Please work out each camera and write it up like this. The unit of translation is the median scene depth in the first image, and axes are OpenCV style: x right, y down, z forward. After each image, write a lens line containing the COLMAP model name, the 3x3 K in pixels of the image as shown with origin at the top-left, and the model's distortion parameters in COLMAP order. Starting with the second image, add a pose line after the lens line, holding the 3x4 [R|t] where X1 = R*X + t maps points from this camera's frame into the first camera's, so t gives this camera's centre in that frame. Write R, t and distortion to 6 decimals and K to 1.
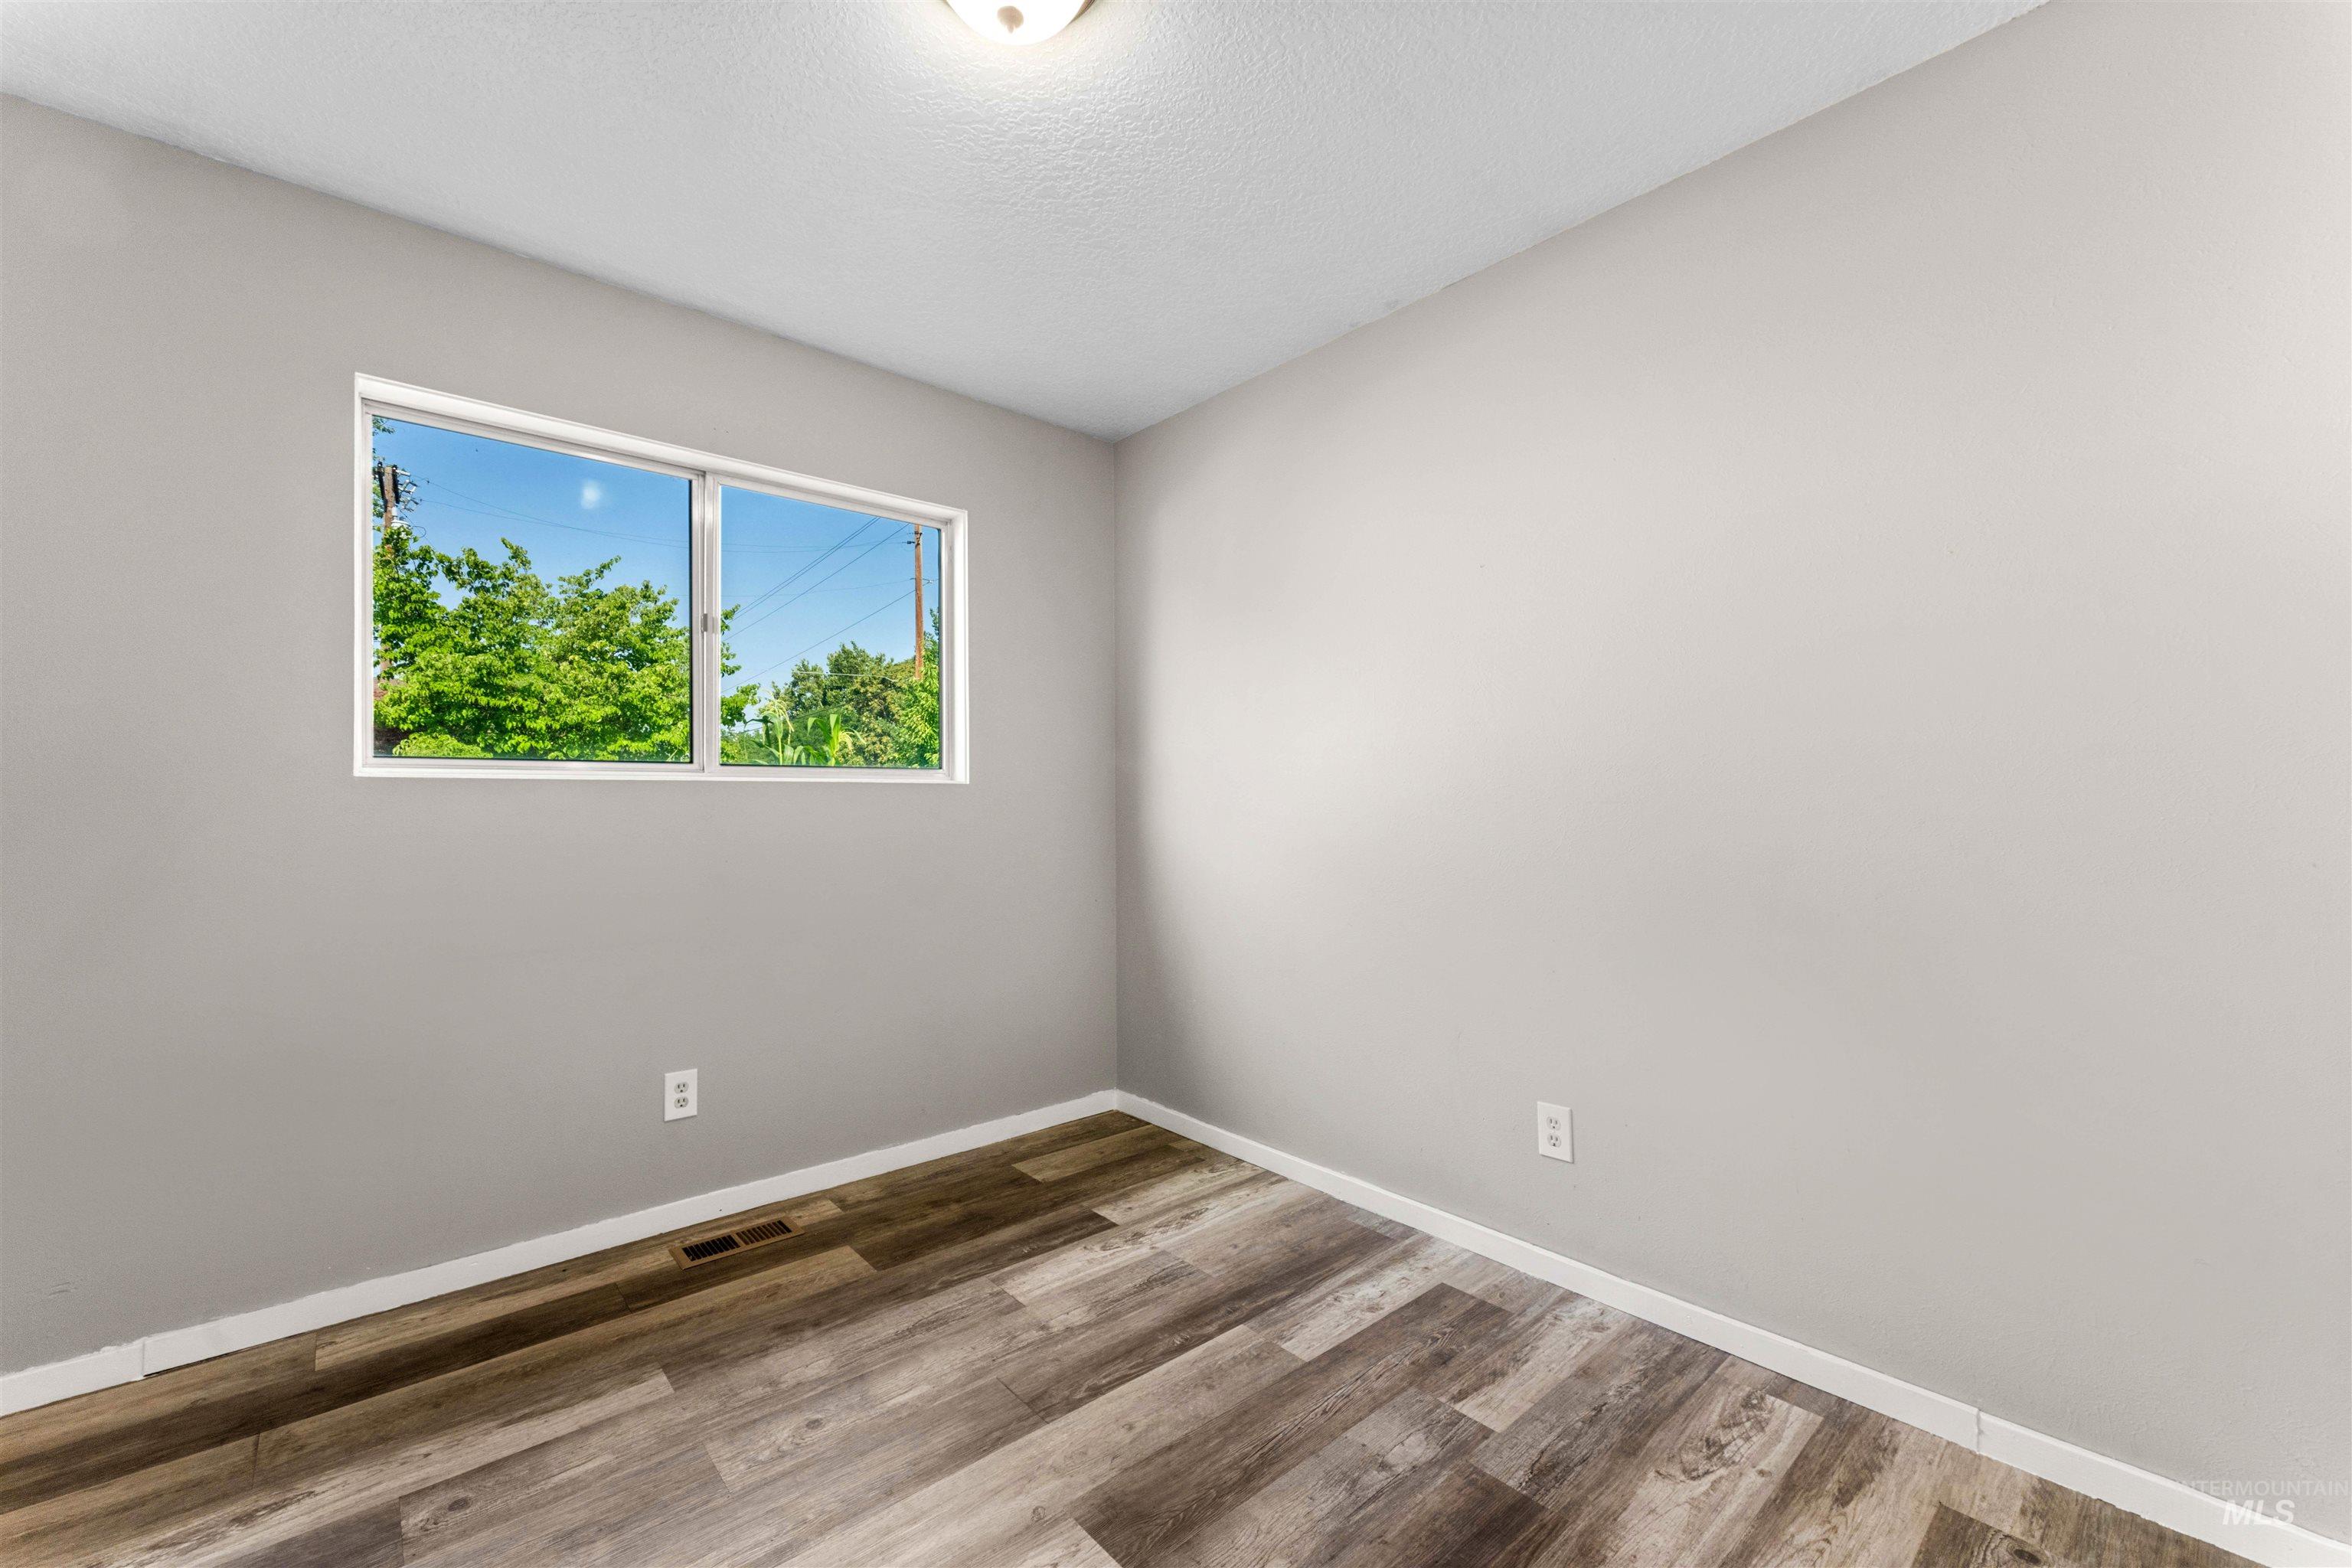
lens RADIAL K [[945.2, 0, 1173.6], [0, 945.2, 786.2], [0, 0, 1]] dist [0.001450, 0.000146]
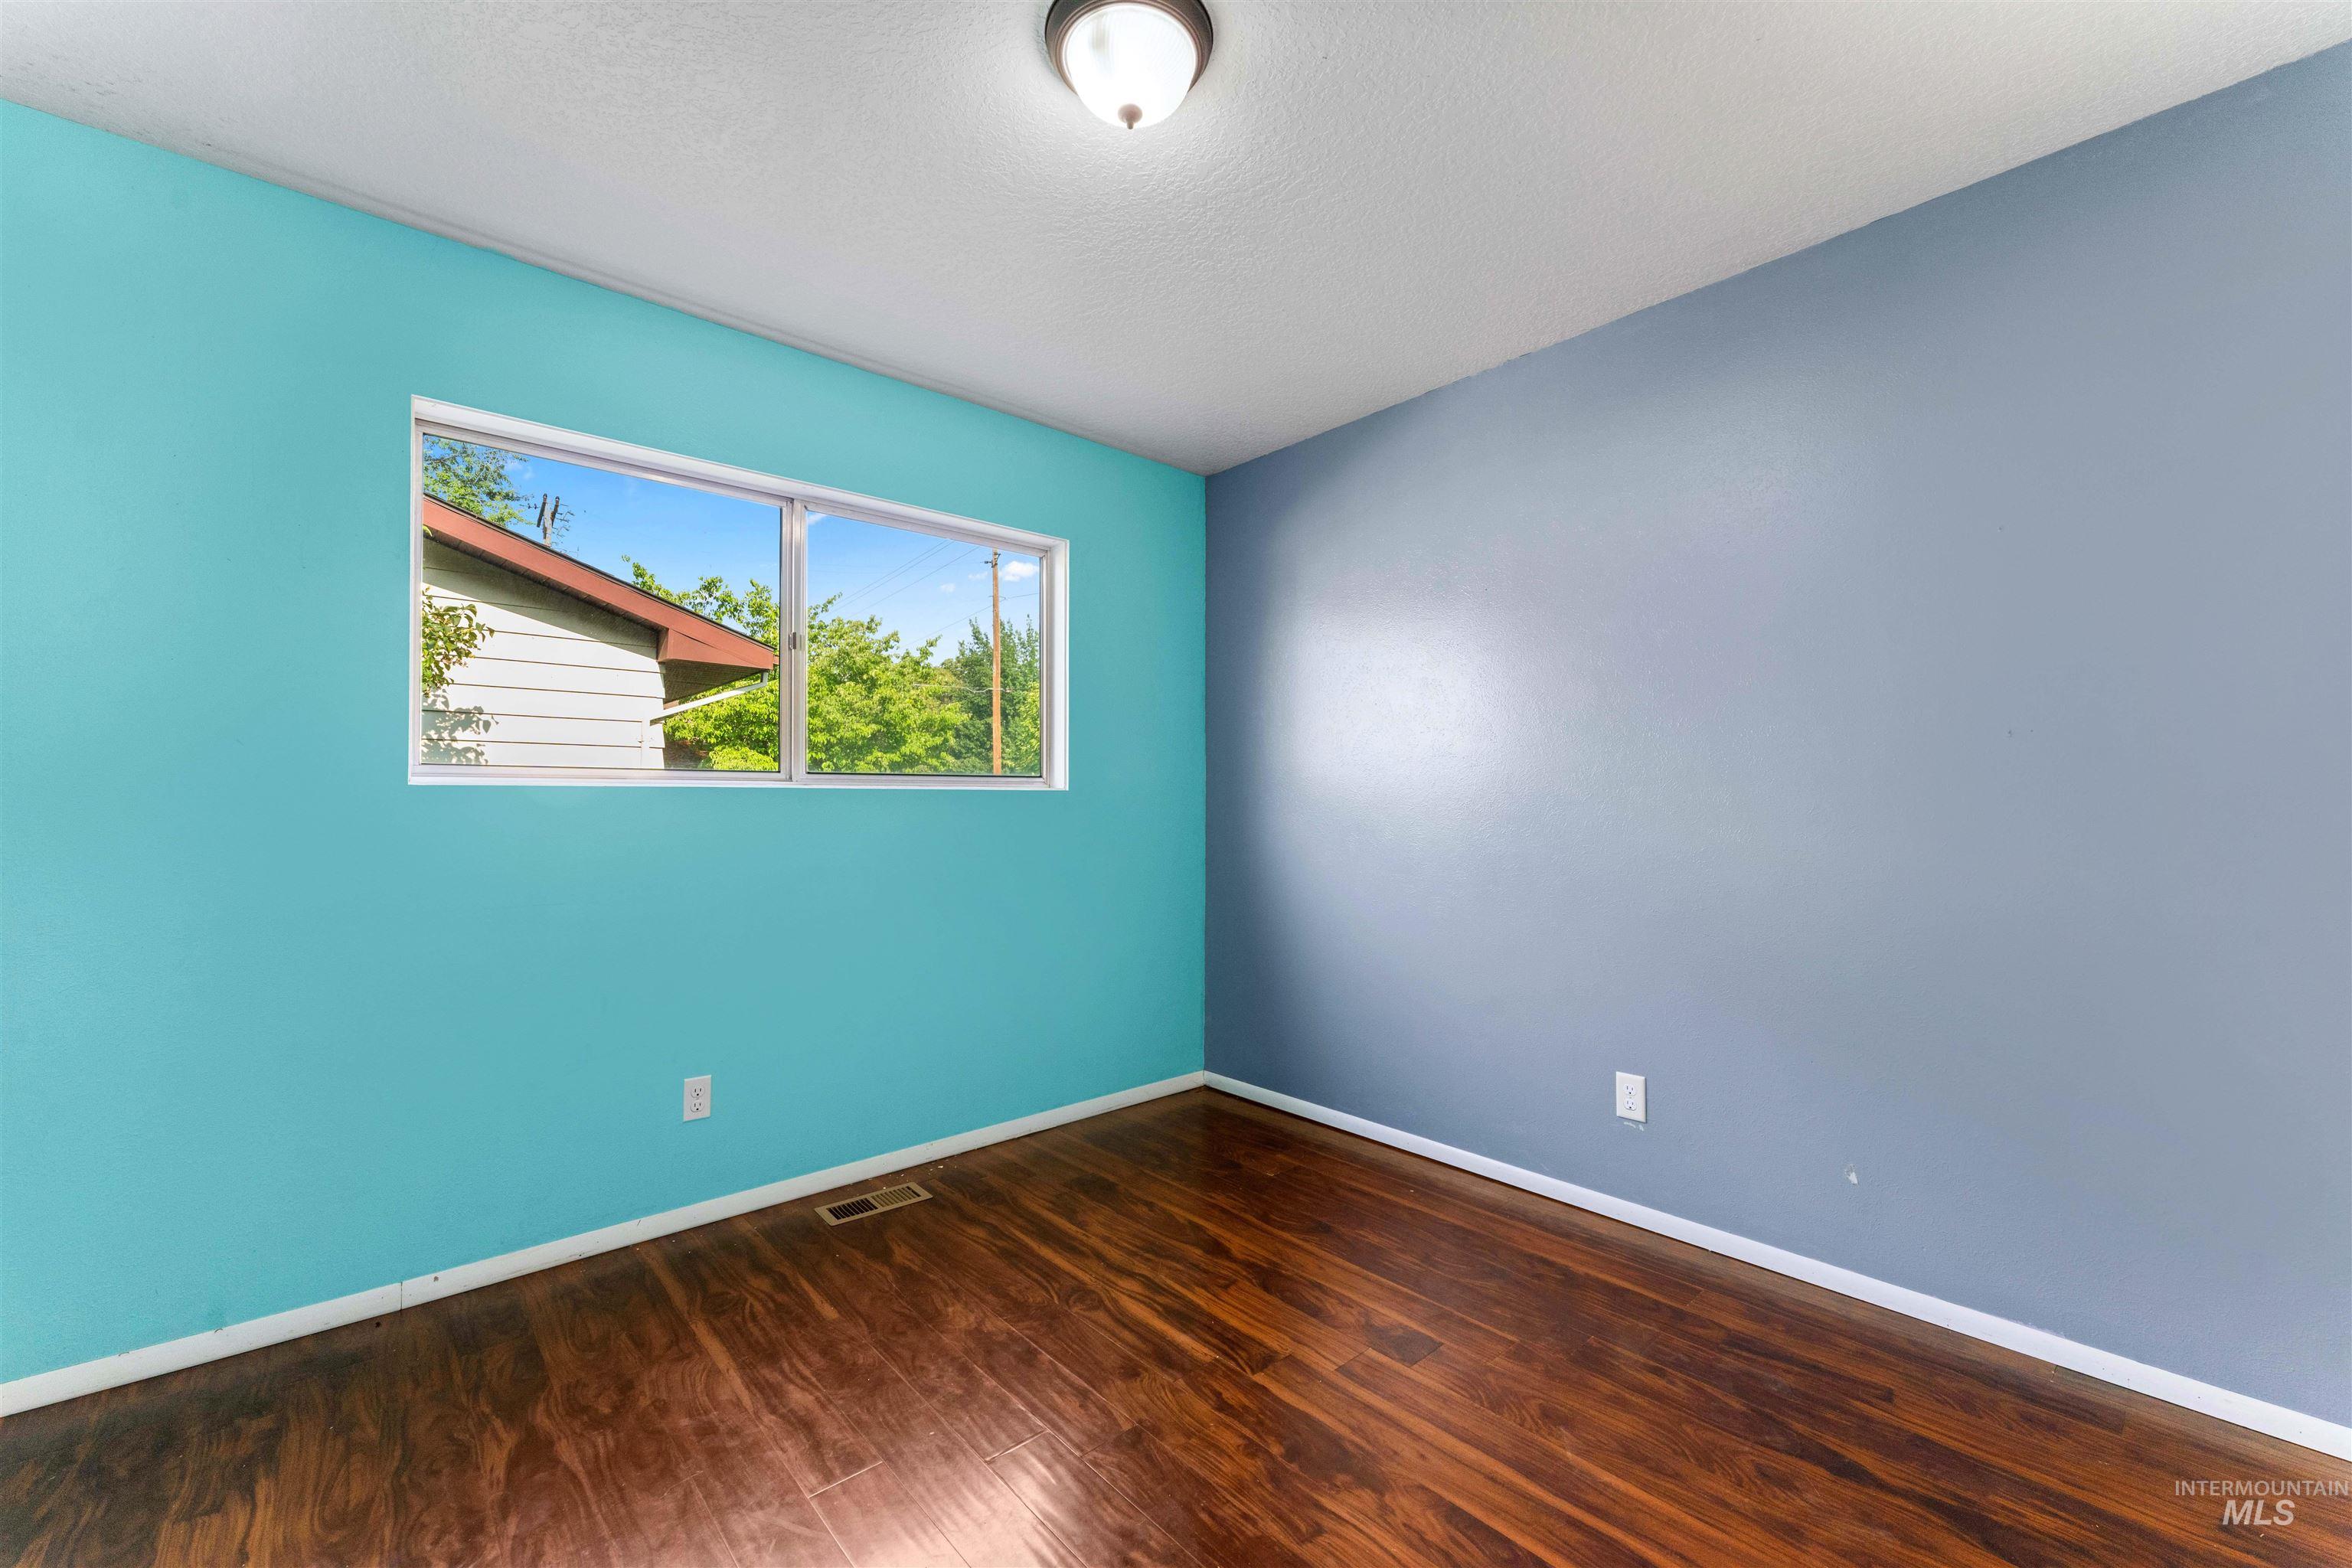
lens RADIAL K [[945.2, 0, 1169.1], [0, 945.2, 791.4], [0, 0, 1]] dist [0.001450, 0.000146]
pose [[1.000000, -0.000061, -0.000509, -0.115375], [0.000059, 0.999992, -0.003977, 0.002968], [0.000509, 0.003977, 0.999992, -0.100381]]
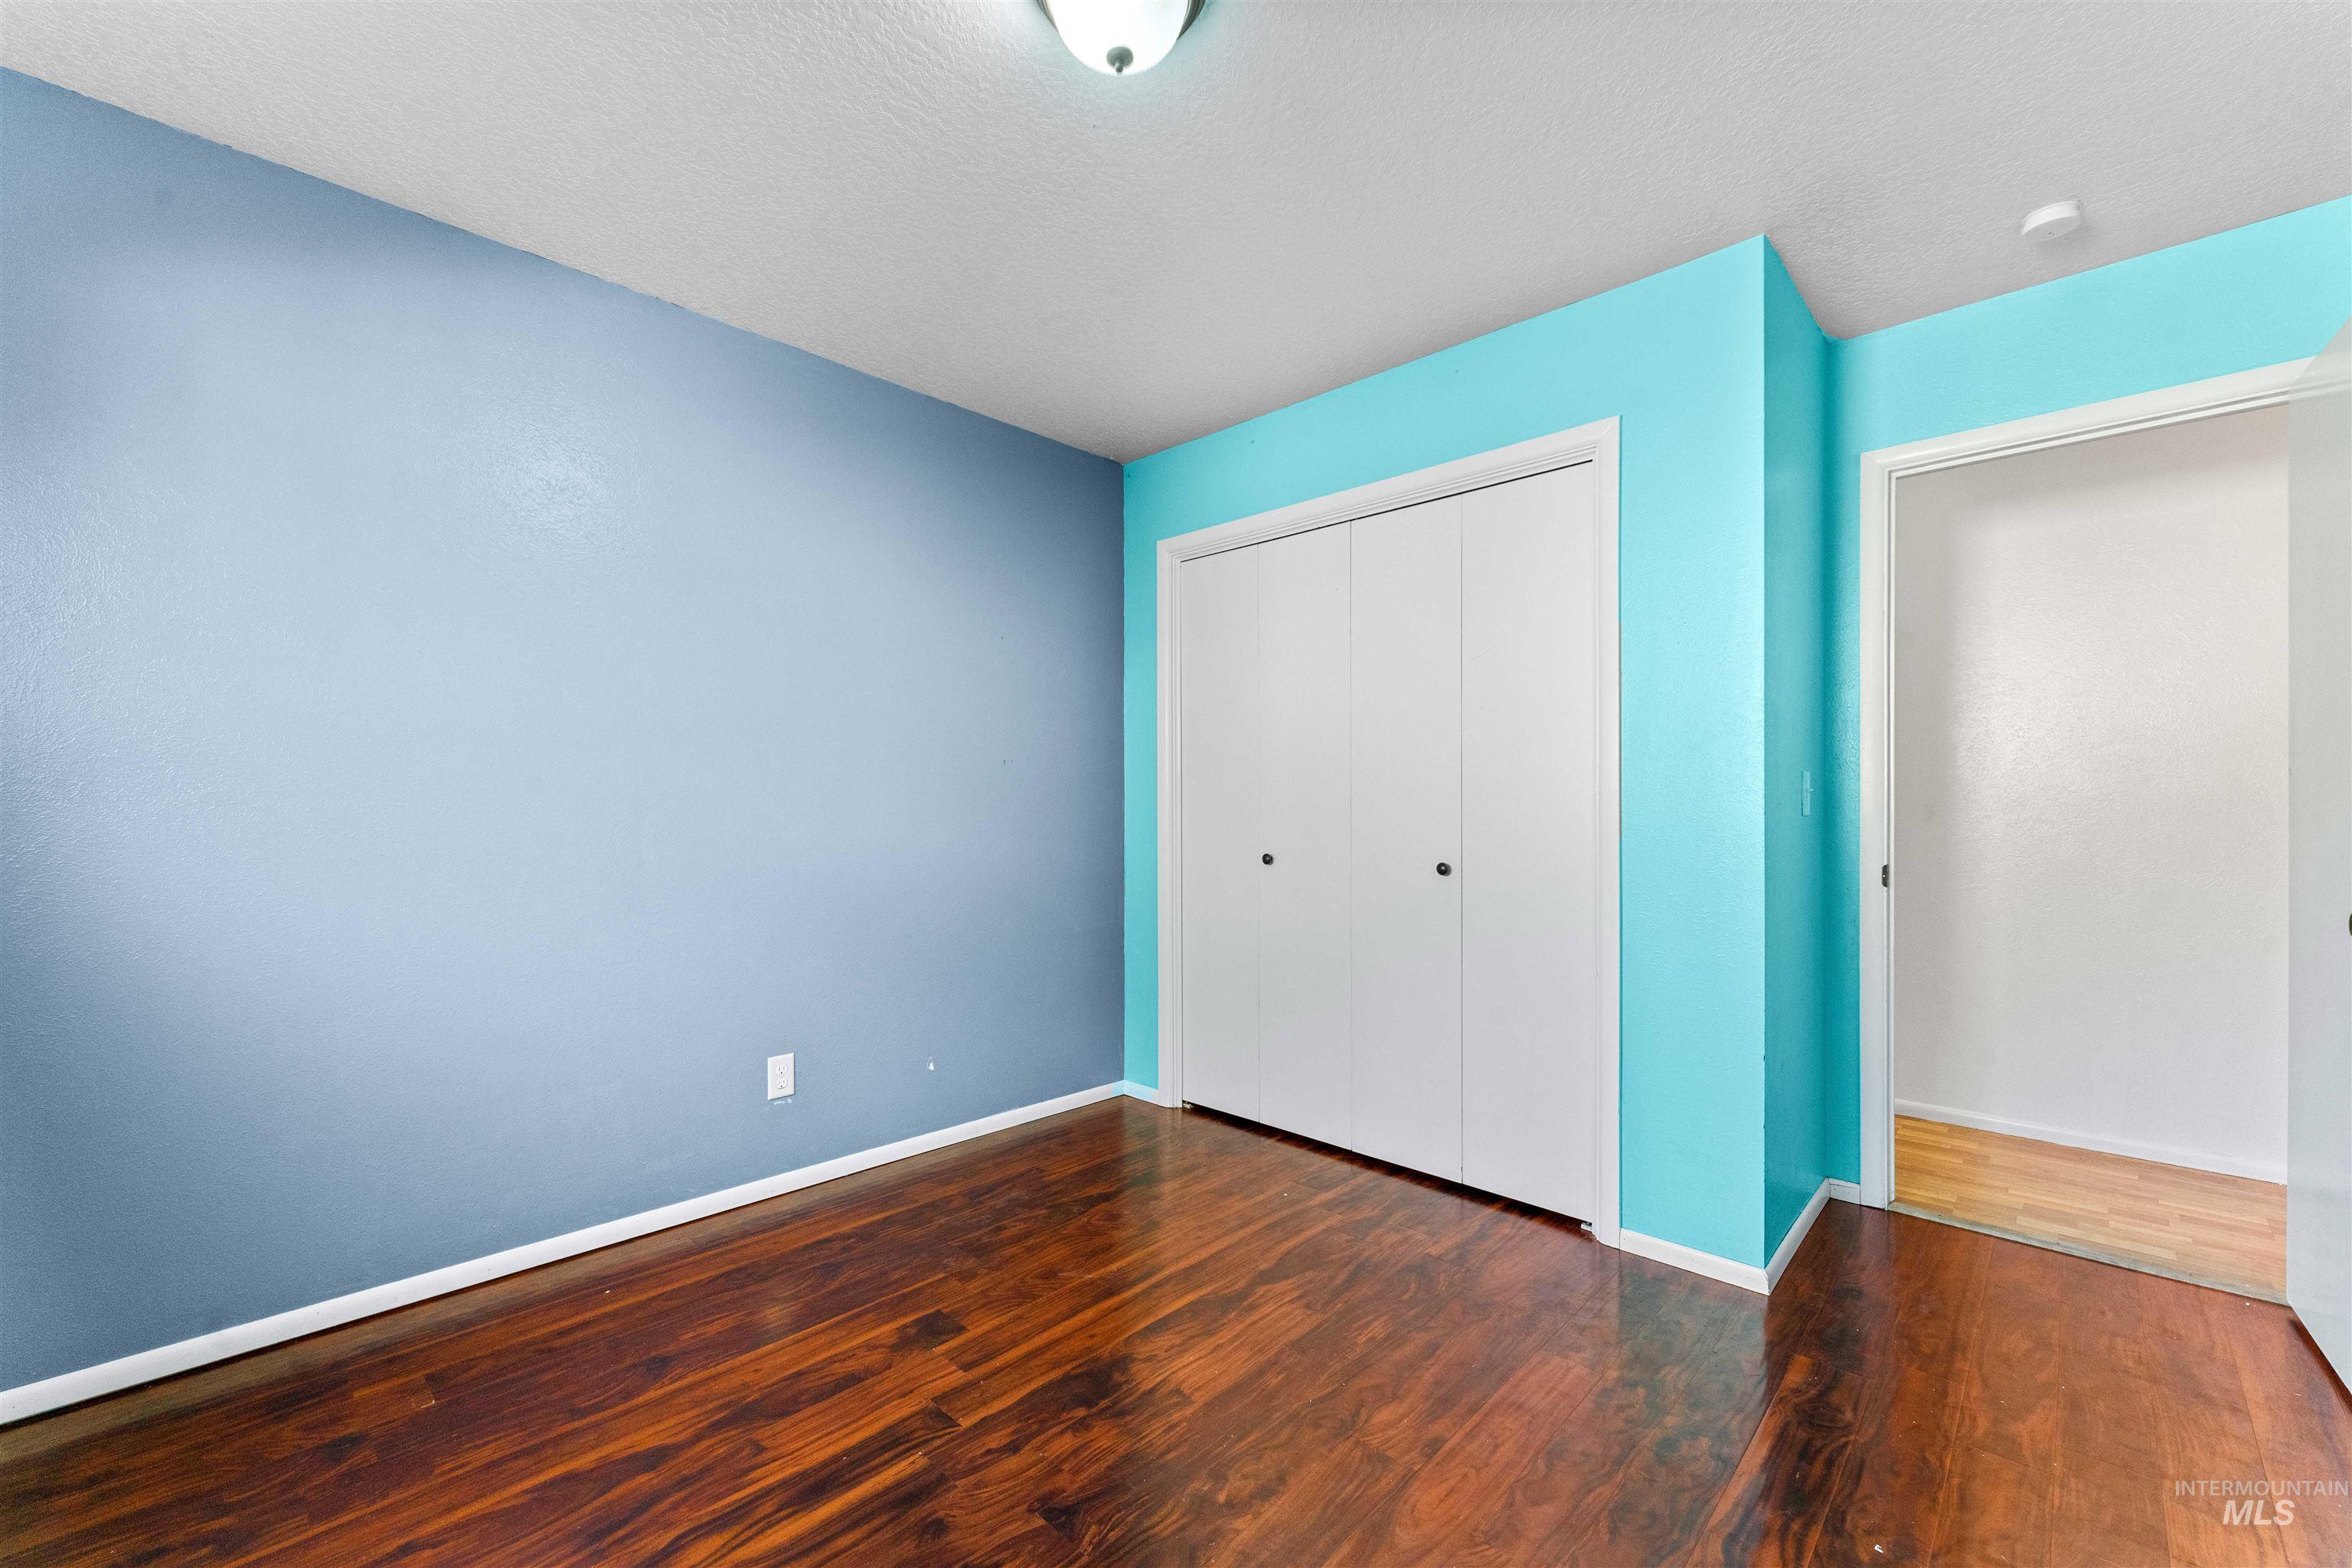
lens RADIAL K [[945.2, 0, 1184.7], [0, 945.2, 803.8], [0, 0, 1]] dist [0.001450, 0.000146]
pose [[-0.091951, 0.007628, 0.995734, -0.696418], [-0.007283, 0.999939, -0.008333, 0.019217], [-0.995737, -0.008018, -0.091889, 0.507946]]
